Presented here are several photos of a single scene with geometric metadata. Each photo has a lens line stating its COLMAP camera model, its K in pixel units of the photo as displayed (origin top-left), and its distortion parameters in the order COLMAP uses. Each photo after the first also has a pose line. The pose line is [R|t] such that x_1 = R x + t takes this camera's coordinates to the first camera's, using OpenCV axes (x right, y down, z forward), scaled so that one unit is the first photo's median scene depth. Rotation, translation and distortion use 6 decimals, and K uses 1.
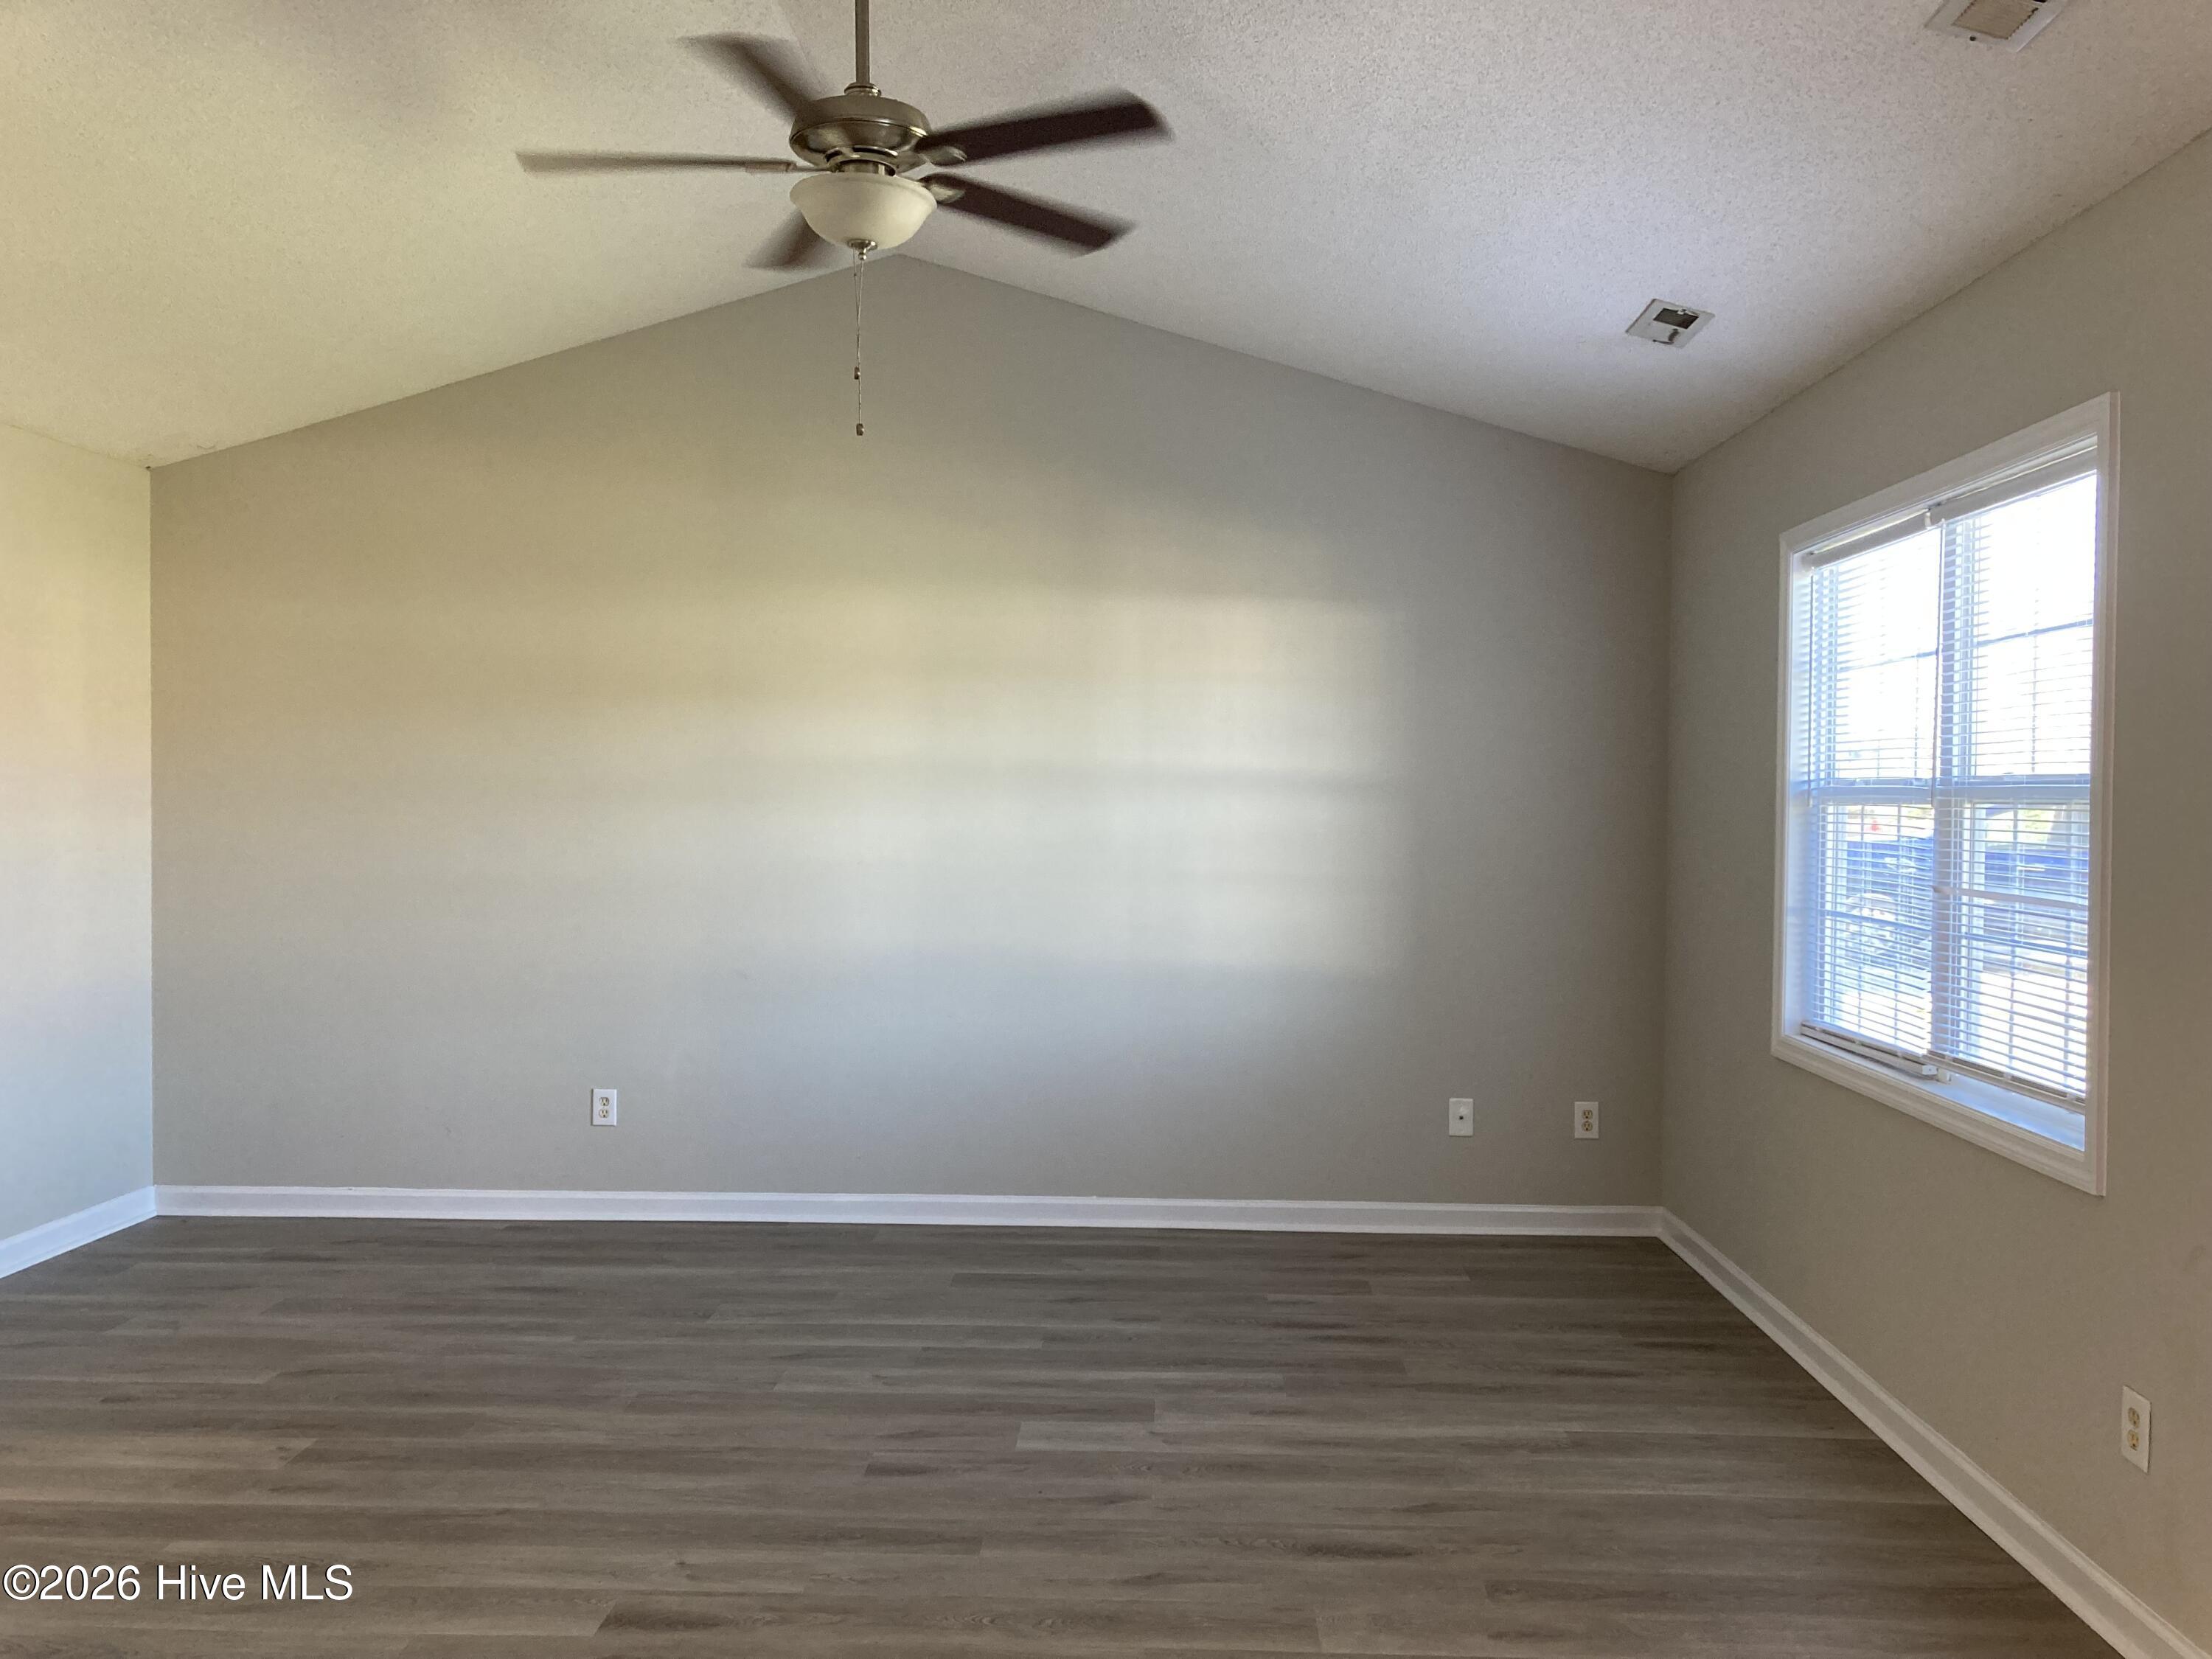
lens RADIAL K [[1853.0, 0, 1094.0], [0, 1853.0, 888.4], [0, 0, 1]] dist [0.043281, 0.004213]
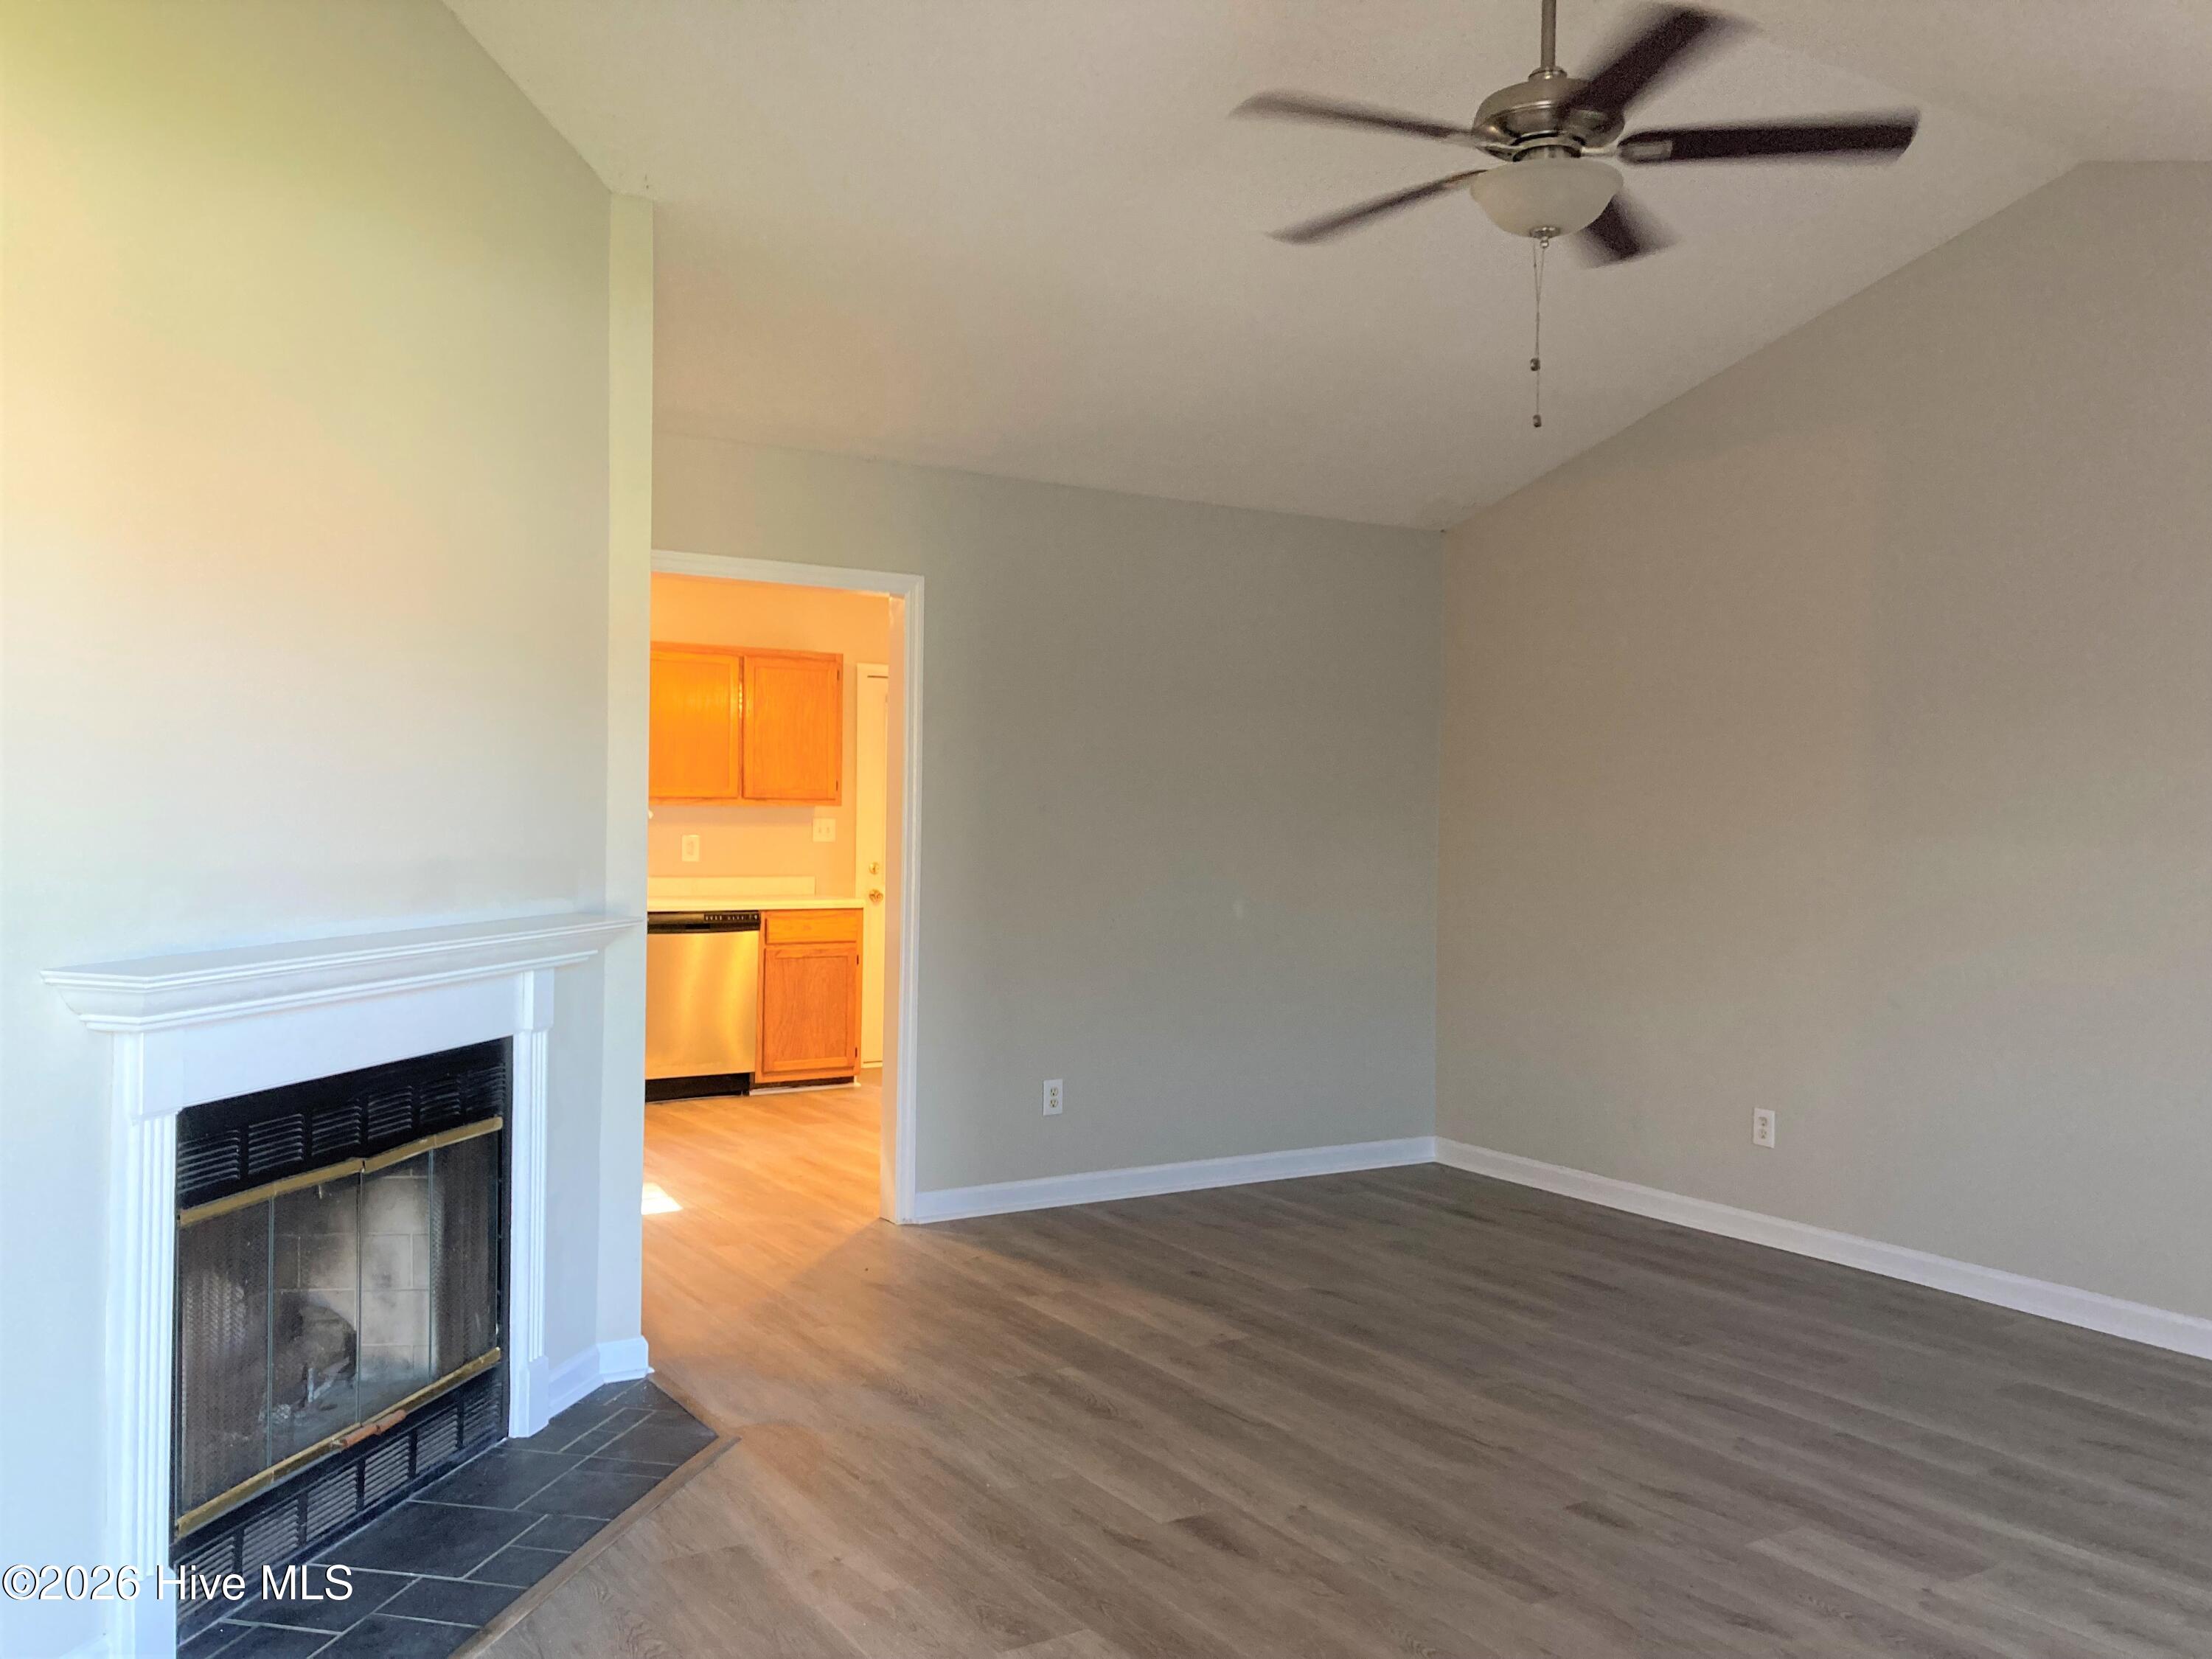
lens RADIAL K [[1833.0, 0, 1106.0], [0, 1833.0, 829.5], [0, 0, 1]] dist [0.050997, -0.003457]
pose [[0.577834, 0.014364, -0.816028, 0.454569], [-0.056687, 0.998137, -0.022571, 0.005722], [0.814183, 0.059300, 0.577572, 0.224536]]
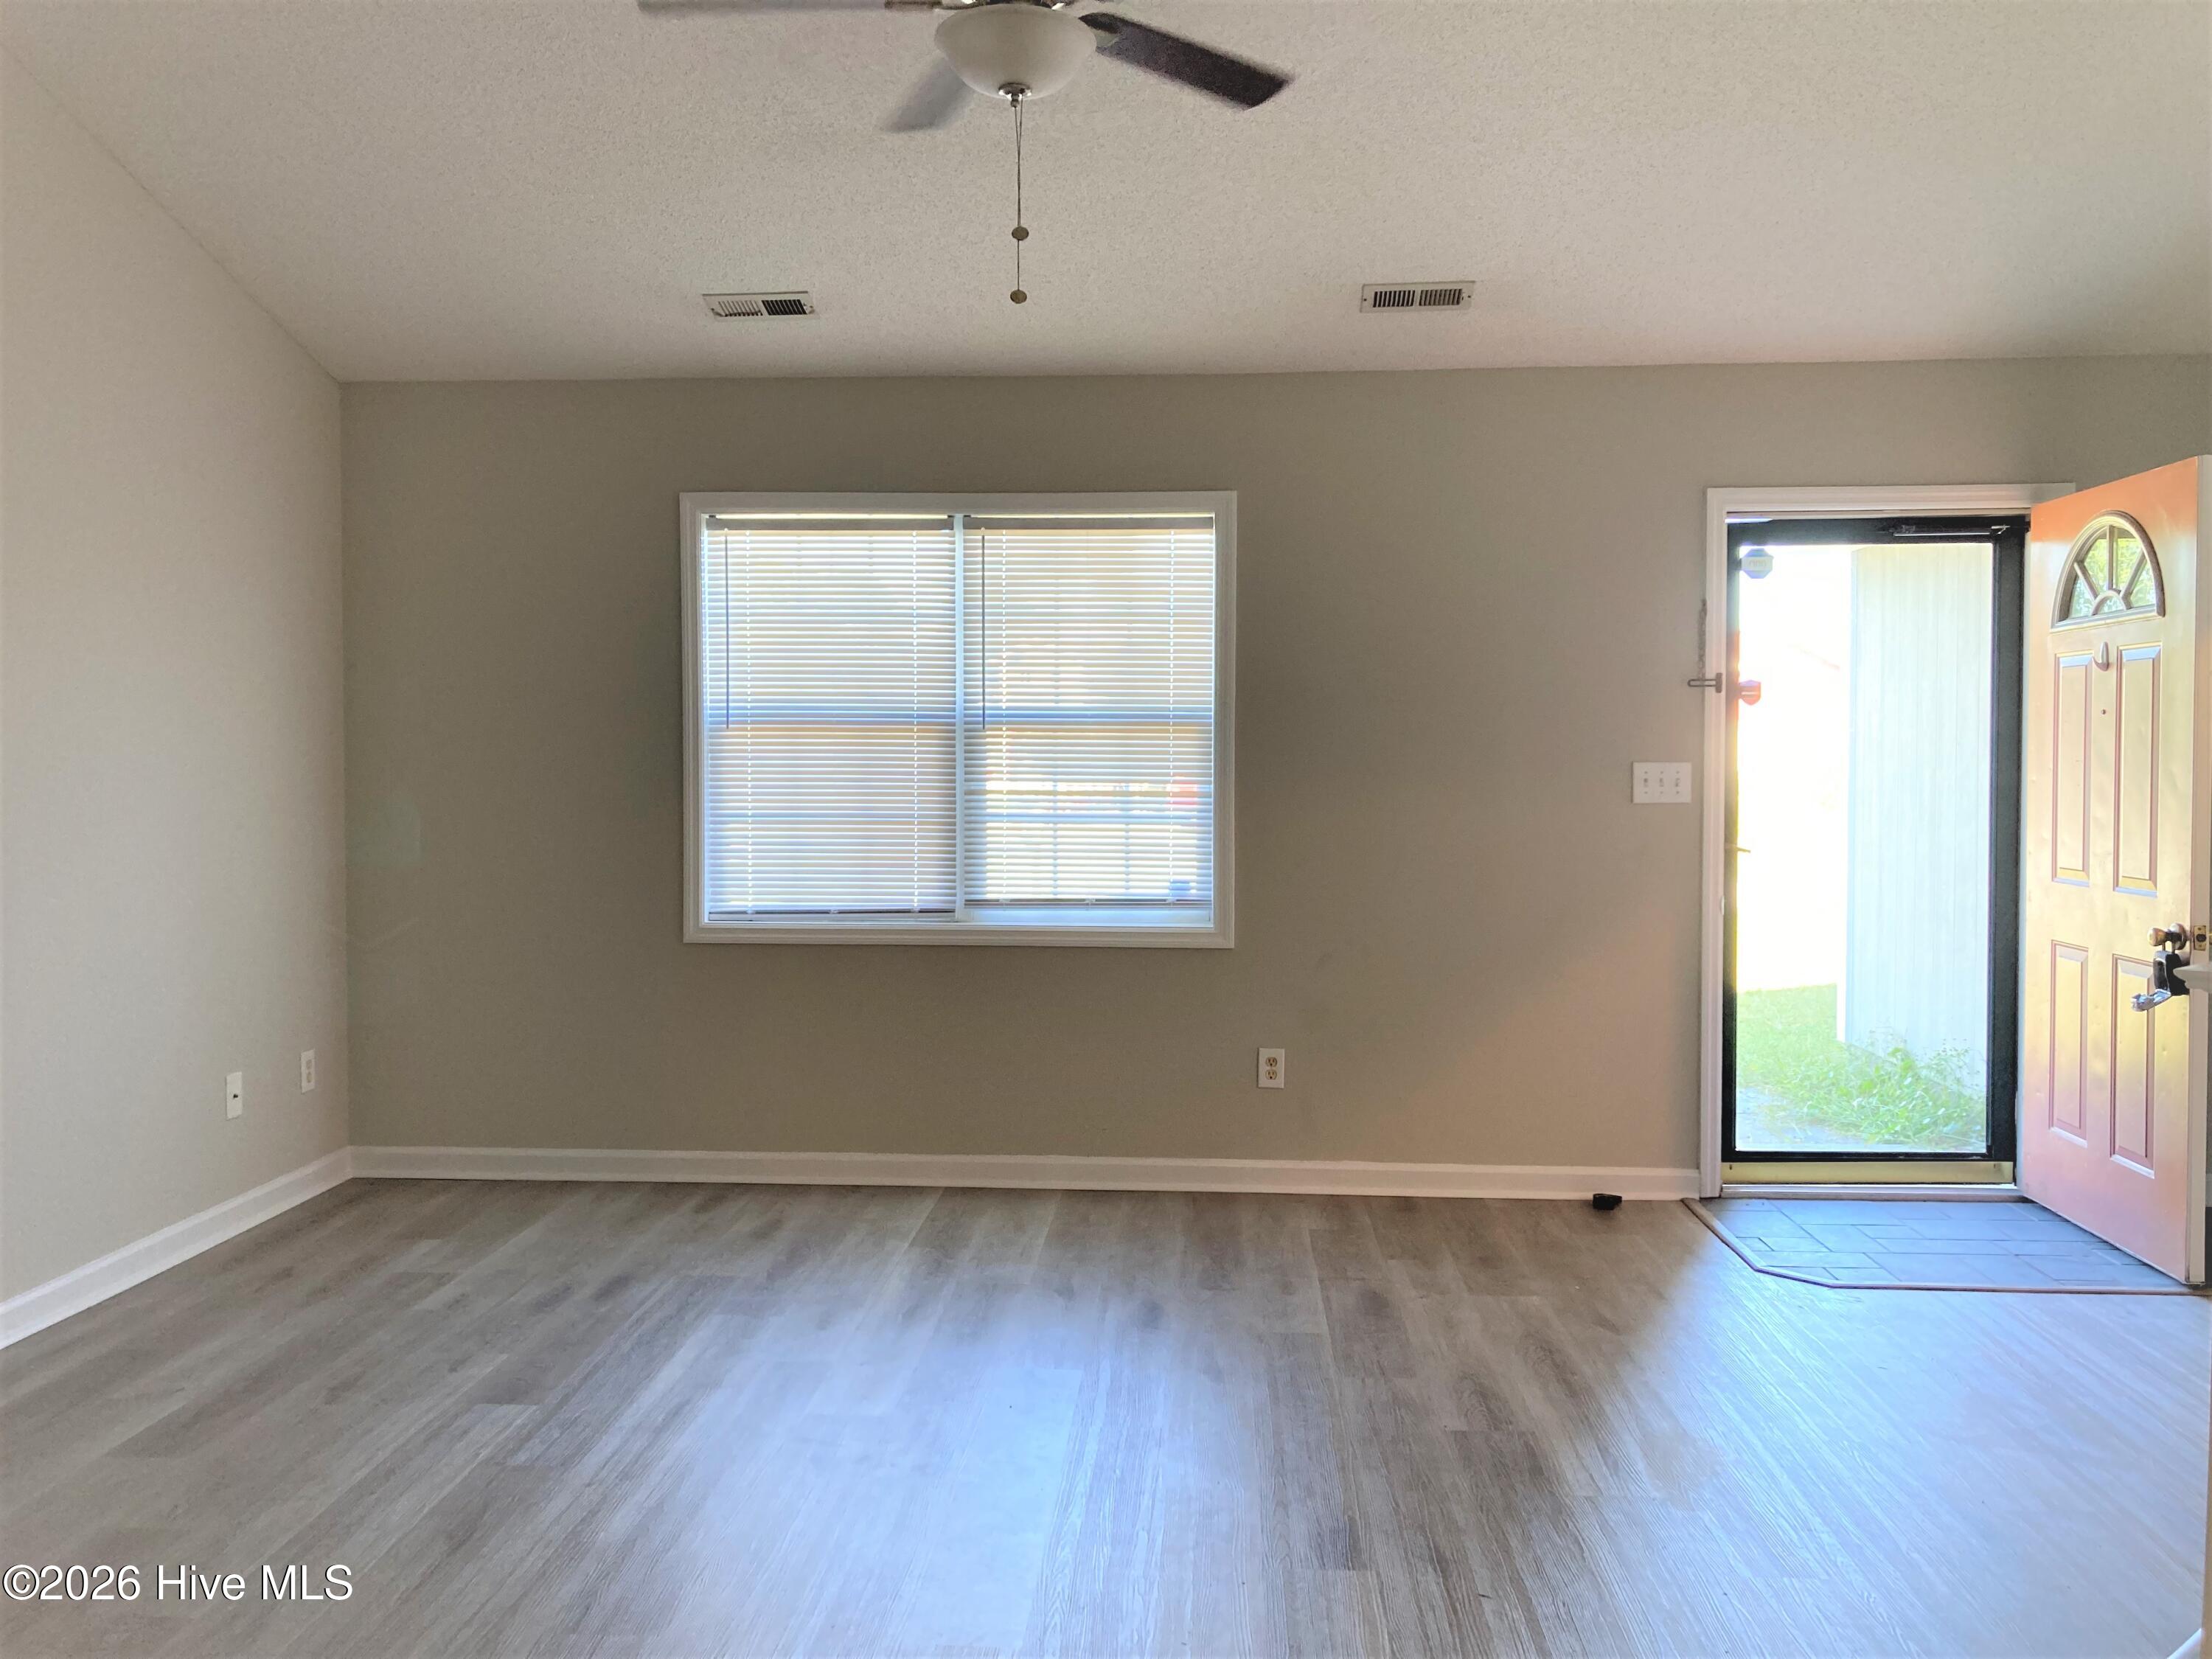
lens RADIAL K [[1833.0, 0, 1106.0], [0, 1833.0, 829.5], [0, 0, 1]] dist [0.050997, -0.003457]
pose [[0.011032, -0.040311, 0.999126, -0.843984], [0.048442, 0.998035, 0.039732, -0.015435], [-0.998765, 0.047961, 0.012963, 0.783992]]
